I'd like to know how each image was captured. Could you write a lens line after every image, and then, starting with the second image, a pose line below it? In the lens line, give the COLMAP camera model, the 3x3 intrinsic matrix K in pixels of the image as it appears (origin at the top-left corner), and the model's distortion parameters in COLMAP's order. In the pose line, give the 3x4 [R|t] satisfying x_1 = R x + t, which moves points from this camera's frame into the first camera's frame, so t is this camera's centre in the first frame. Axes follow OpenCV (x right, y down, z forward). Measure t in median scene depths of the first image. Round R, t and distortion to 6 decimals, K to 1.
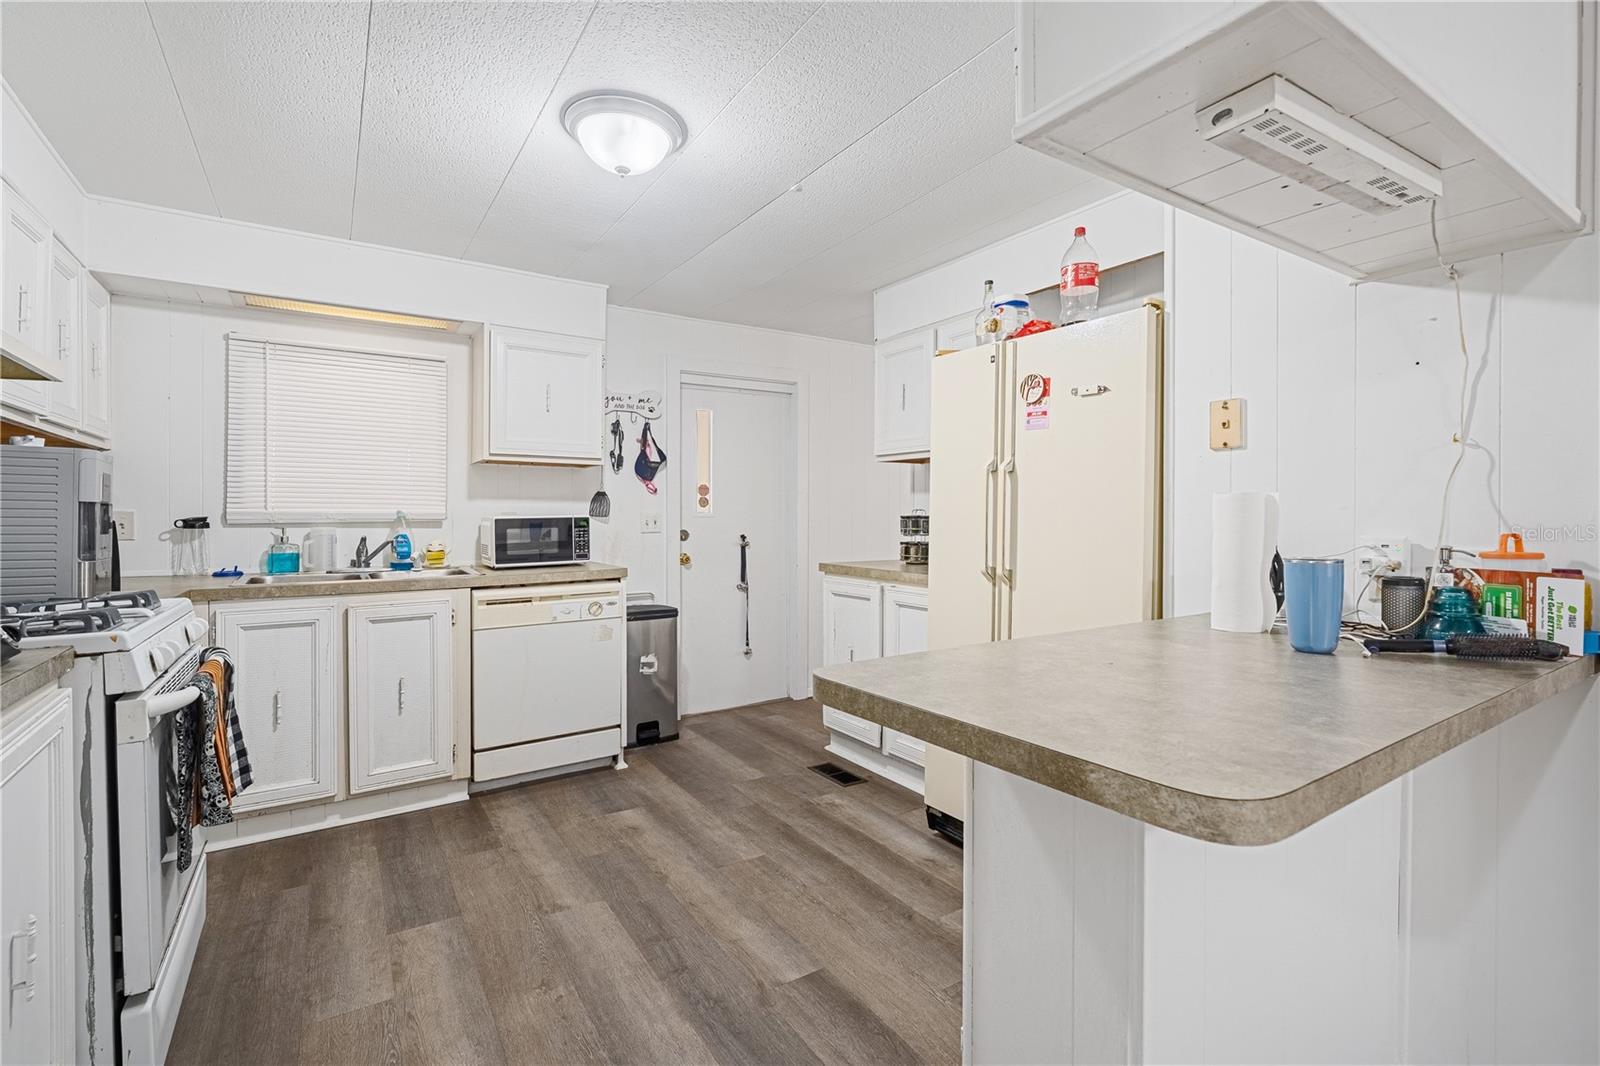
lens RADIAL K [[729.1, 0, 812.4], [0, 729.1, 517.9], [0, 0, 1]] dist [-0.013429, 0.004036]
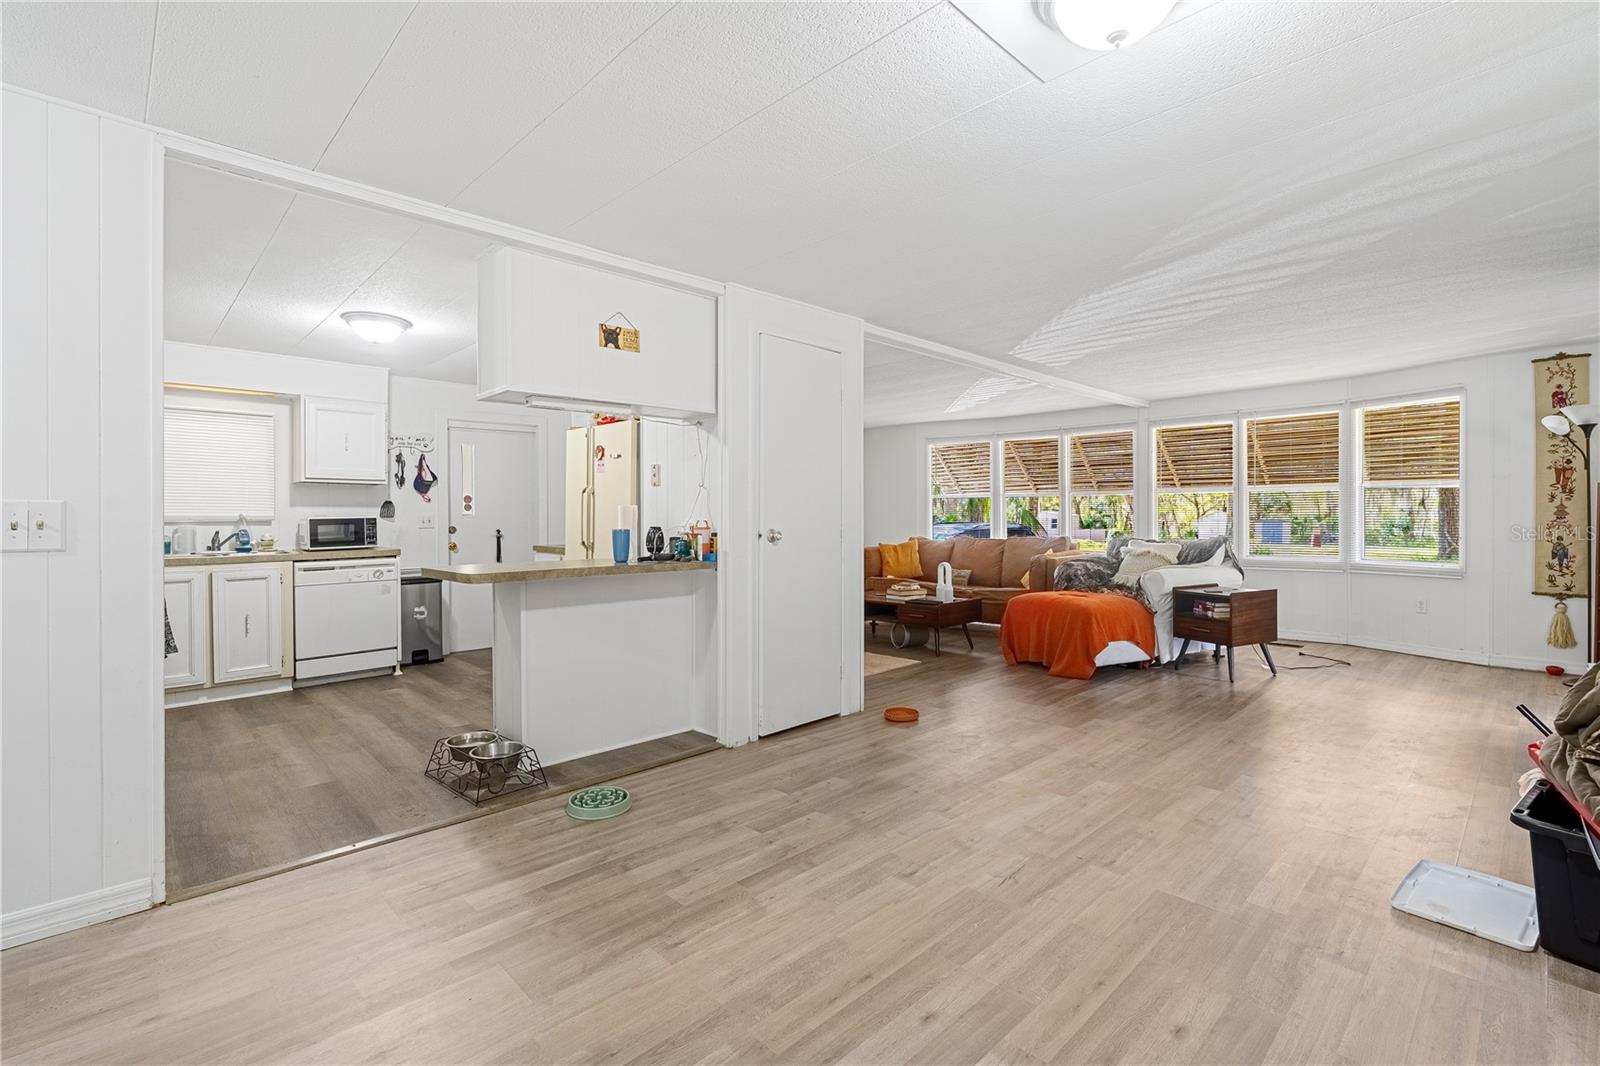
lens RADIAL K [[729.1, 0, 812.8], [0, 729.1, 520.0], [0, 0, 1]] dist [-0.013429, 0.004036]
pose [[0.982604, -0.007149, 0.185577, 0.371866], [0.006969, 0.999974, 0.001627, 0.008626], [-0.185584, -0.000306, 0.982628, -0.806271]]
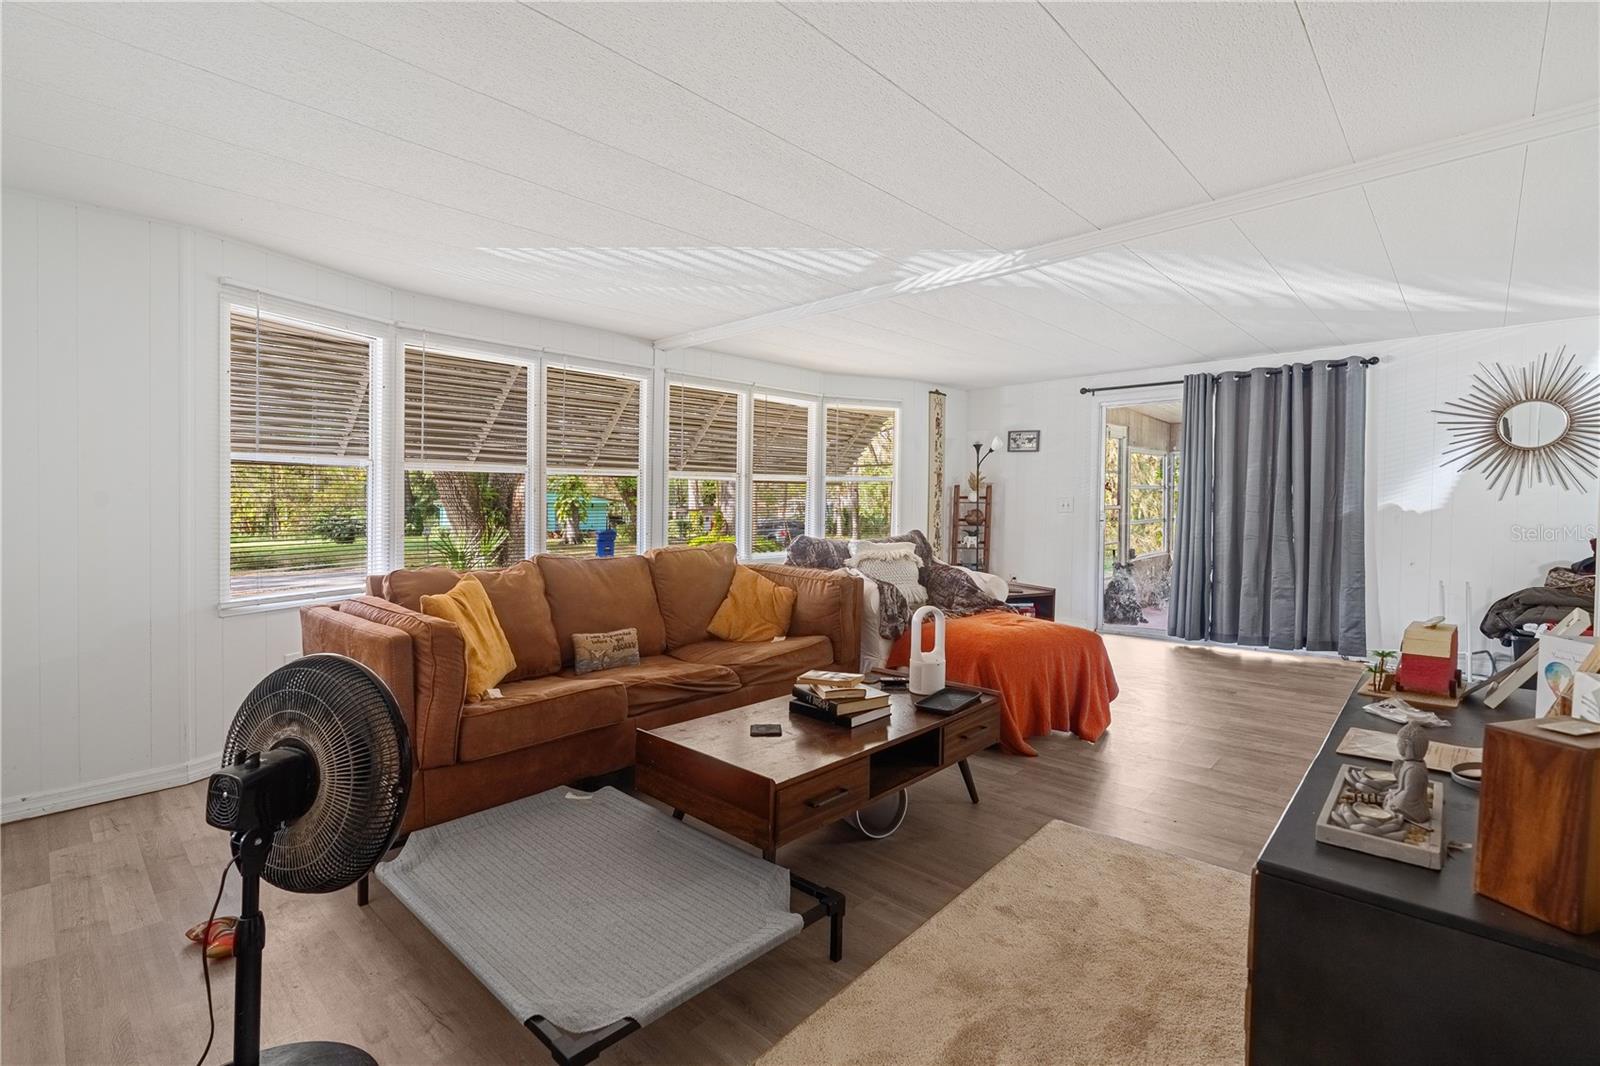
lens RADIAL K [[729.1, 0, 777.0], [0, 729.1, 532.5], [0, 0, 1]] dist [-0.013429, 0.004036]
pose [[-0.202007, -0.034560, 0.978774, 0.195450], [0.006523, 0.999308, 0.036632, 0.003745], [-0.979362, 0.013784, -0.201641, 1.500815]]
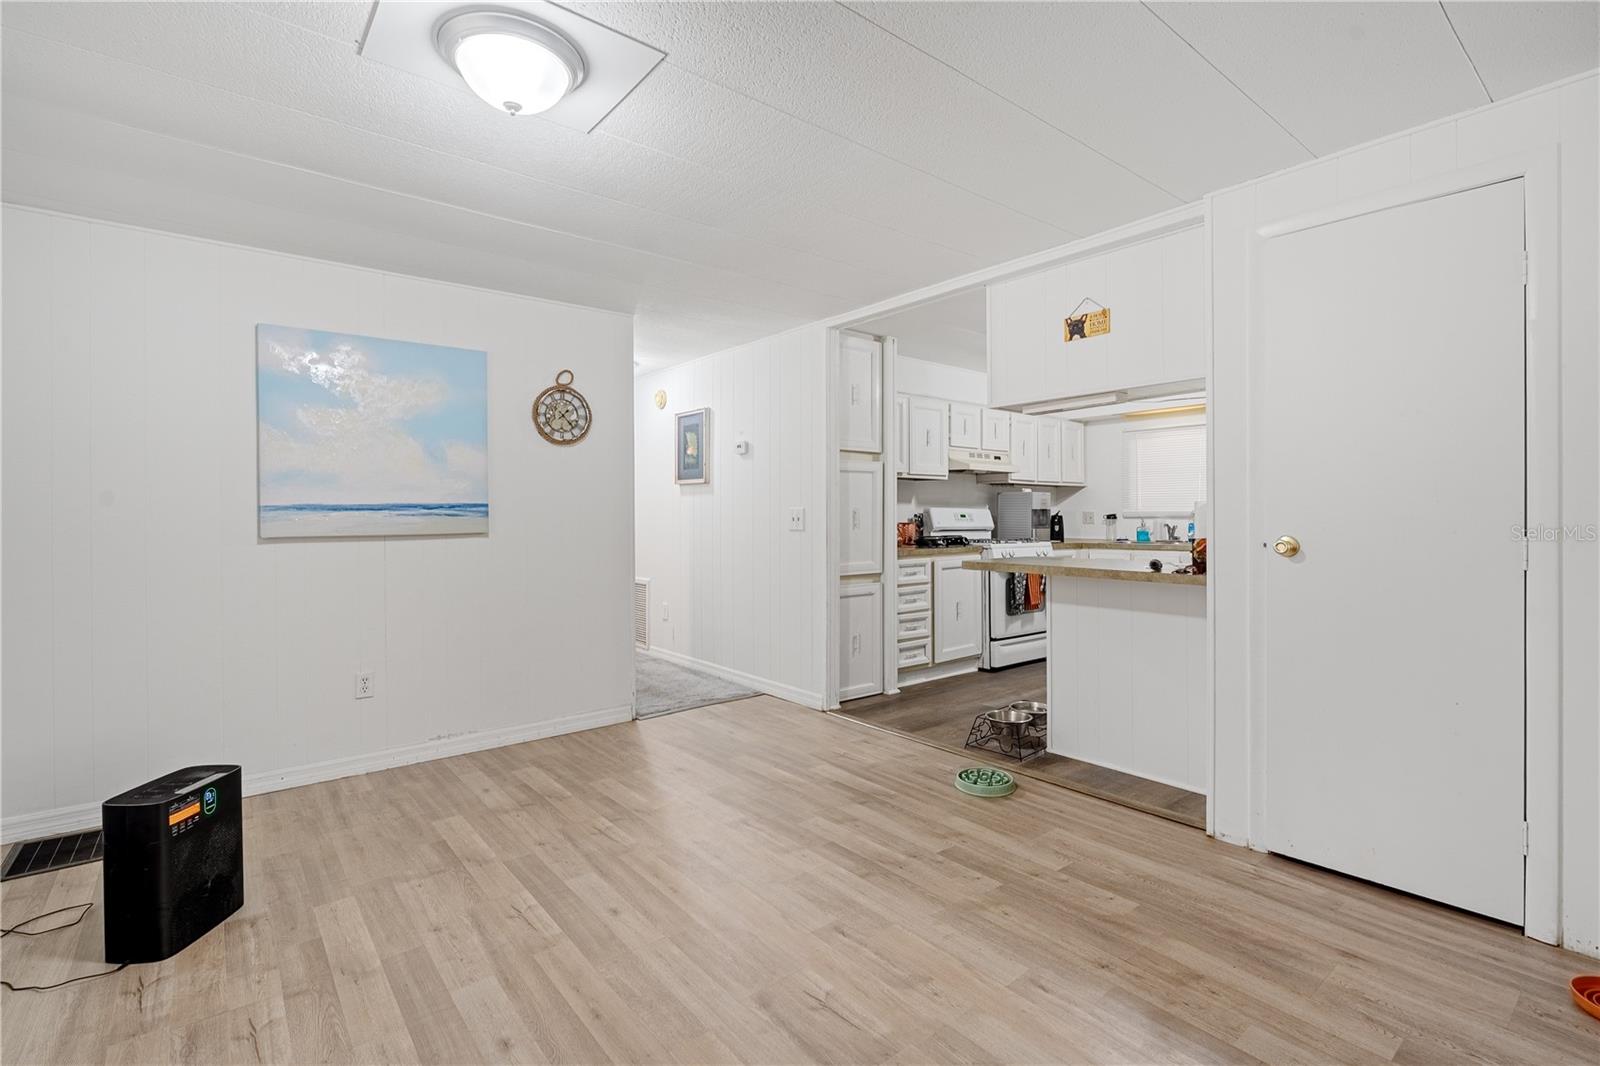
lens RADIAL K [[729.1, 0, 798.7], [0, 729.1, 510.8], [0, 0, 1]] dist [-0.013429, 0.004036]
pose [[0.091205, -0.006586, -0.995810, 1.270851], [0.000584, 0.999978, -0.006560, 0.002640], [0.995832, 0.000016, 0.091207, -0.174439]]
